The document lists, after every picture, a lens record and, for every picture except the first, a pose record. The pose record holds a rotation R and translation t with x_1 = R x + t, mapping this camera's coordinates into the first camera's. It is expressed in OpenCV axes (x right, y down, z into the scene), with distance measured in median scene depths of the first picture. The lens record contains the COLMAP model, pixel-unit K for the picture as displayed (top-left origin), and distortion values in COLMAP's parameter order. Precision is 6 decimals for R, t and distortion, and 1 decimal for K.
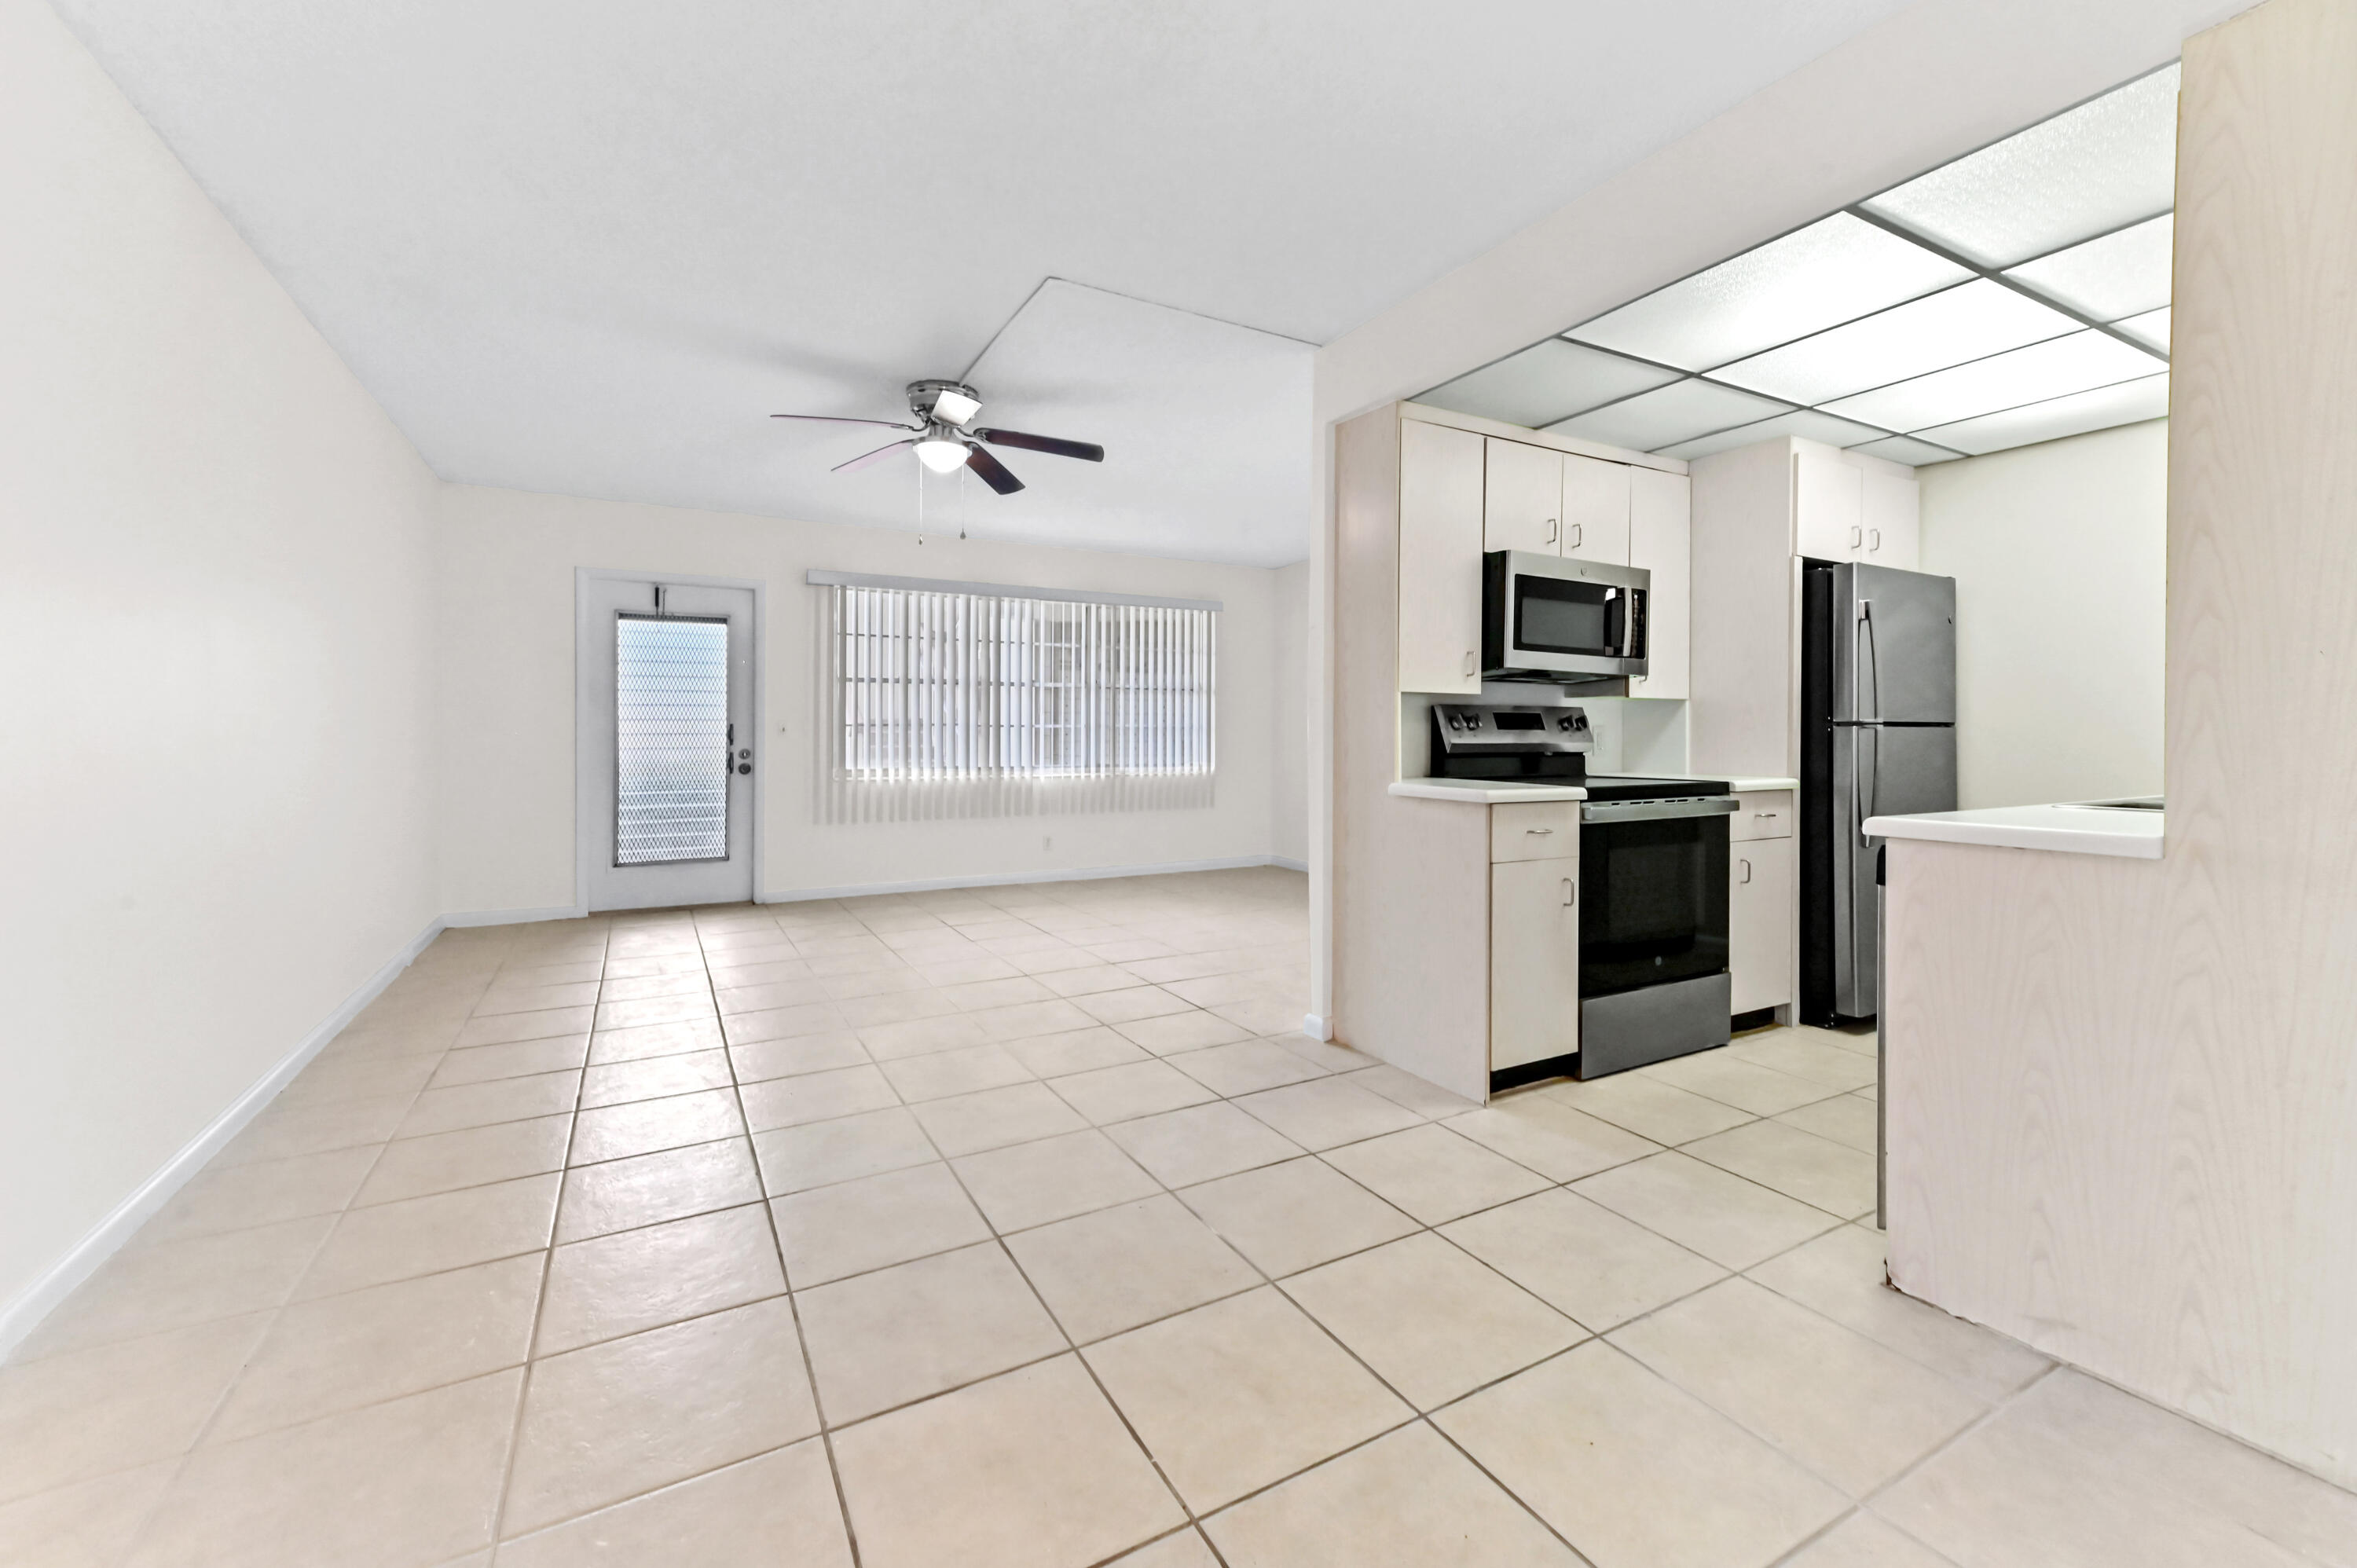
lens RADIAL K [[927.7, 0, 1174.7], [0, 927.7, 751.6], [0, 0, 1]] dist [0.013941, 0.000219]
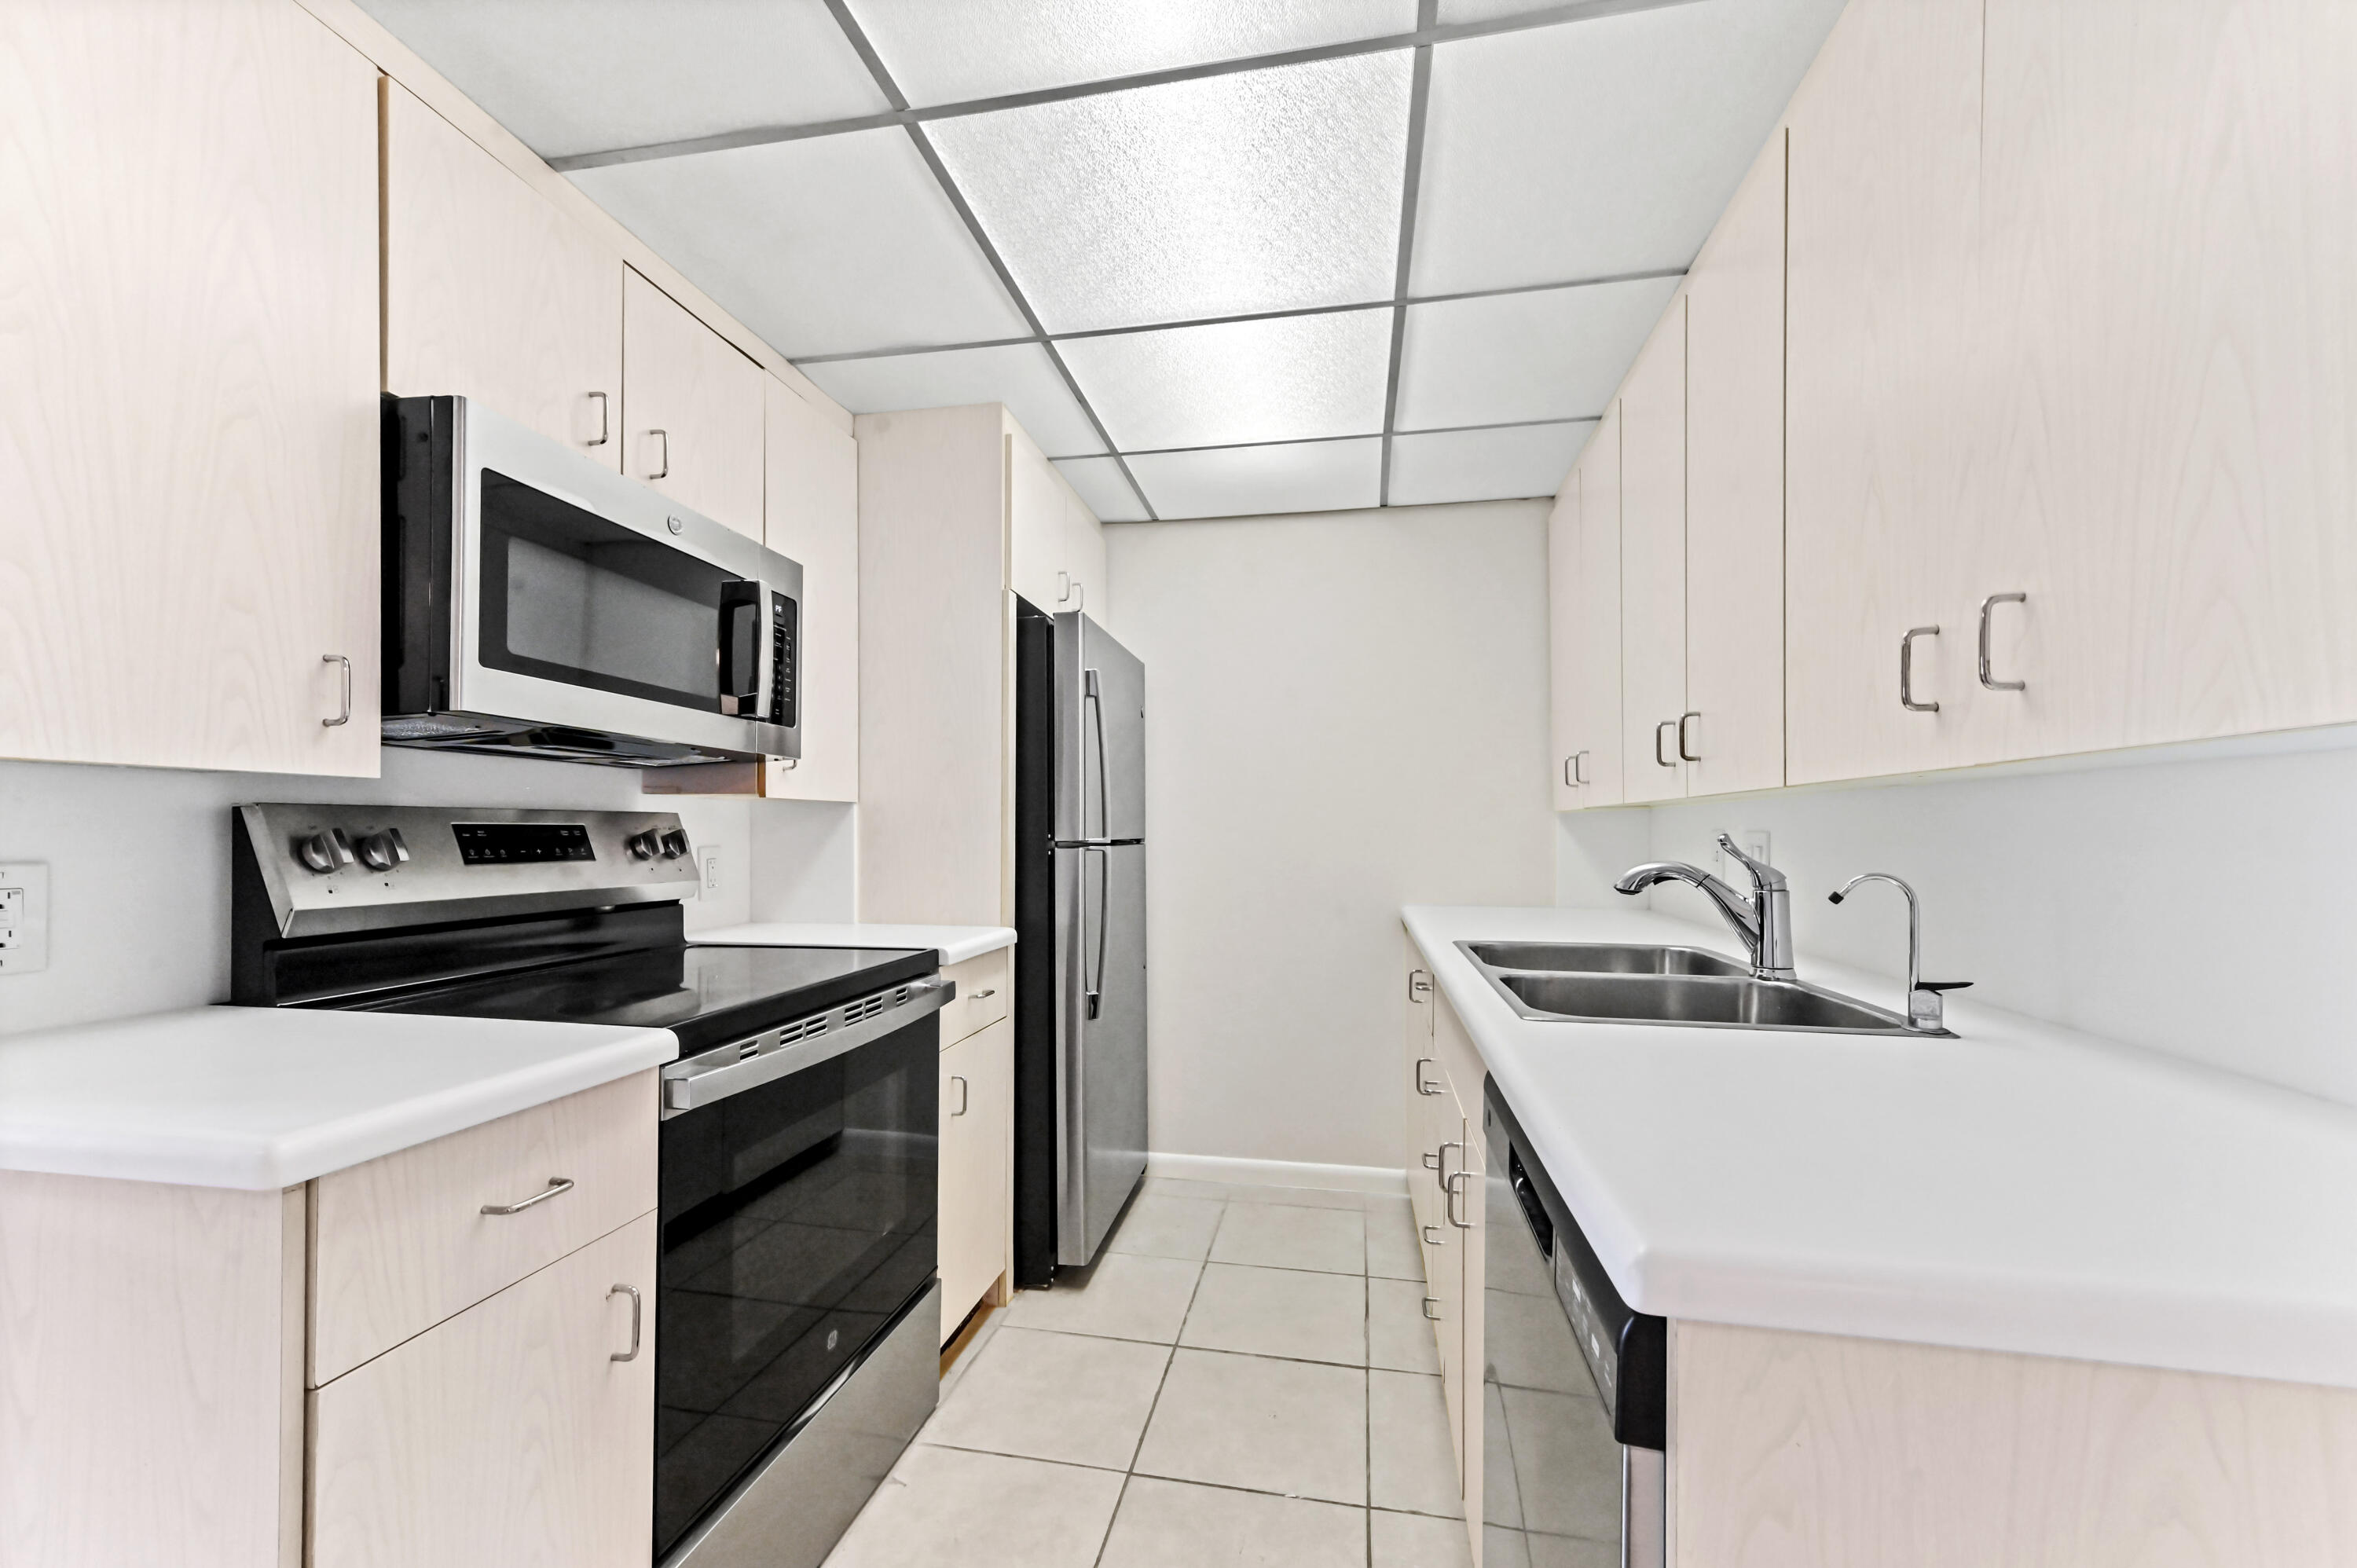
lens RADIAL K [[949.6, 0, 1177.9], [0, 949.6, 829.9], [0, 0, 1]] dist [0.015120, 0.000113]
pose [[0.637641, 0.000264, 0.770334, 0.224829], [0.011309, 0.999889, -0.009704, -0.032530], [-0.770251, 0.014900, 0.637567, 0.485749]]
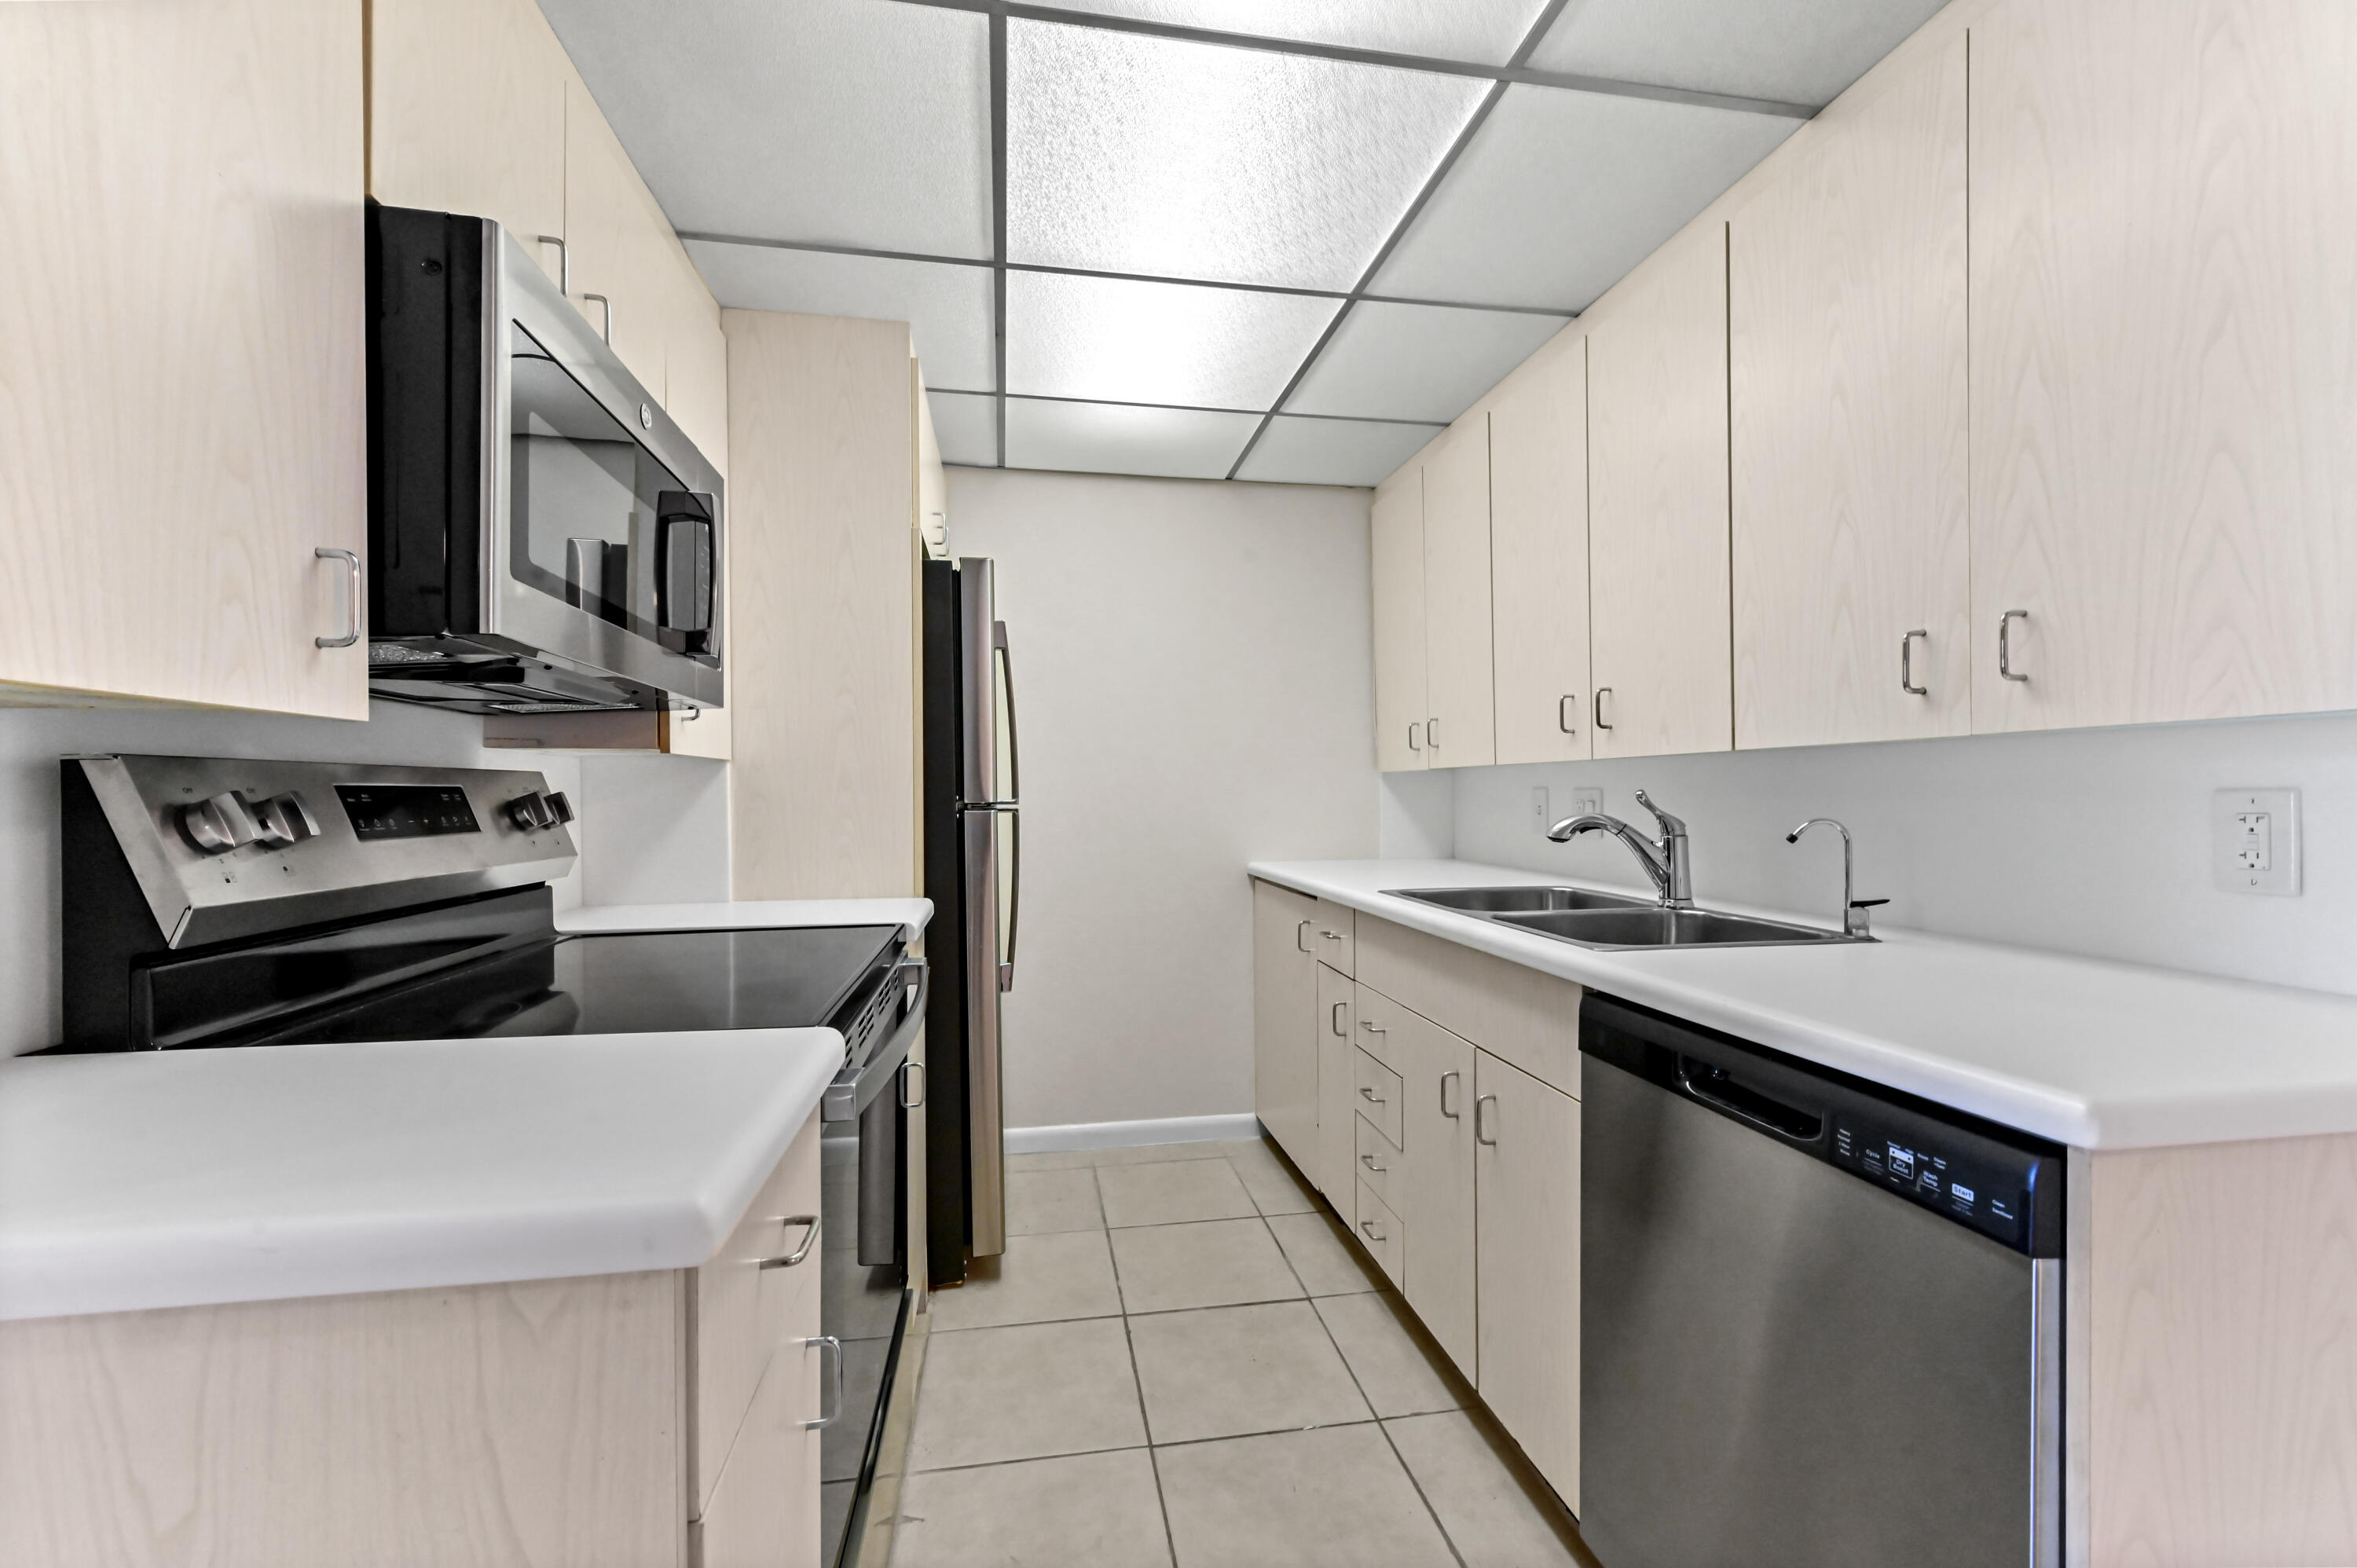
lens RADIAL K [[958.5, 0, 1177.7], [0, 958.5, 791.7], [0, 0, 1]] dist [0.007166, -0.000108]
pose [[0.323675, -0.002087, 0.946166, 0.133449], [0.020136, 0.999786, -0.004683, -0.033776], [-0.945954, 0.020568, 0.323647, 0.649612]]
